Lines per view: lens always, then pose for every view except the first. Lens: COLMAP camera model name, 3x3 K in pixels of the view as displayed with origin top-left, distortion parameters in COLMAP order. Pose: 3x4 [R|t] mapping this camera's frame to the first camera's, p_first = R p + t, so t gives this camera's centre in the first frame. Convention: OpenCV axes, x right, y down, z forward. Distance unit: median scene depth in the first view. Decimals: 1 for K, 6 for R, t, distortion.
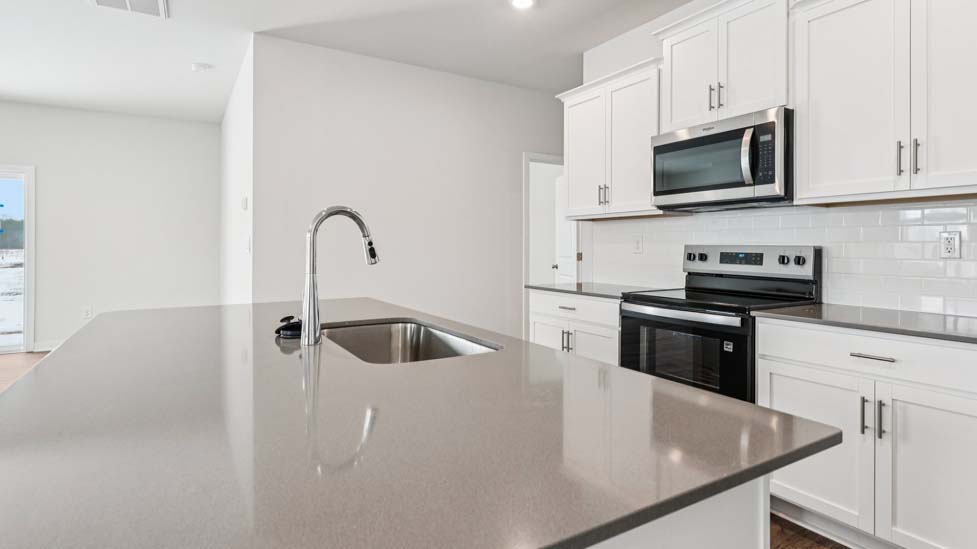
lens RADIAL K [[516.7, 0, 481.5], [0, 516.7, 243.8], [0, 0, 1]] dist [-0.001888, 0.001021]
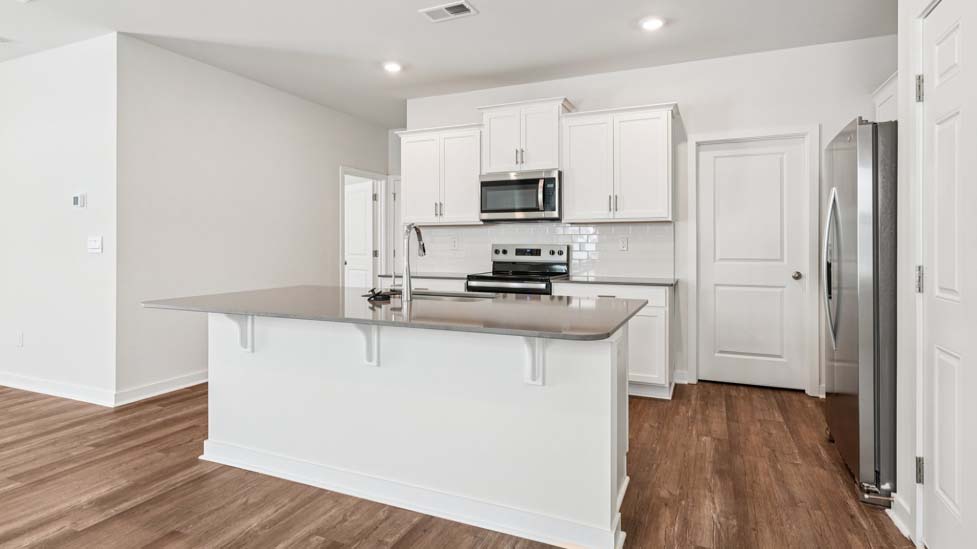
lens RADIAL K [[516.7, 0, 500.8], [0, 516.7, 238.9], [0, 0, 1]] dist [-0.001888, 0.001021]
pose [[0.813780, 0.003599, 0.581161, -0.545344], [-0.000065, 0.999981, -0.006102, -0.004654], [-0.581172, 0.004928, 0.813765, -0.319481]]
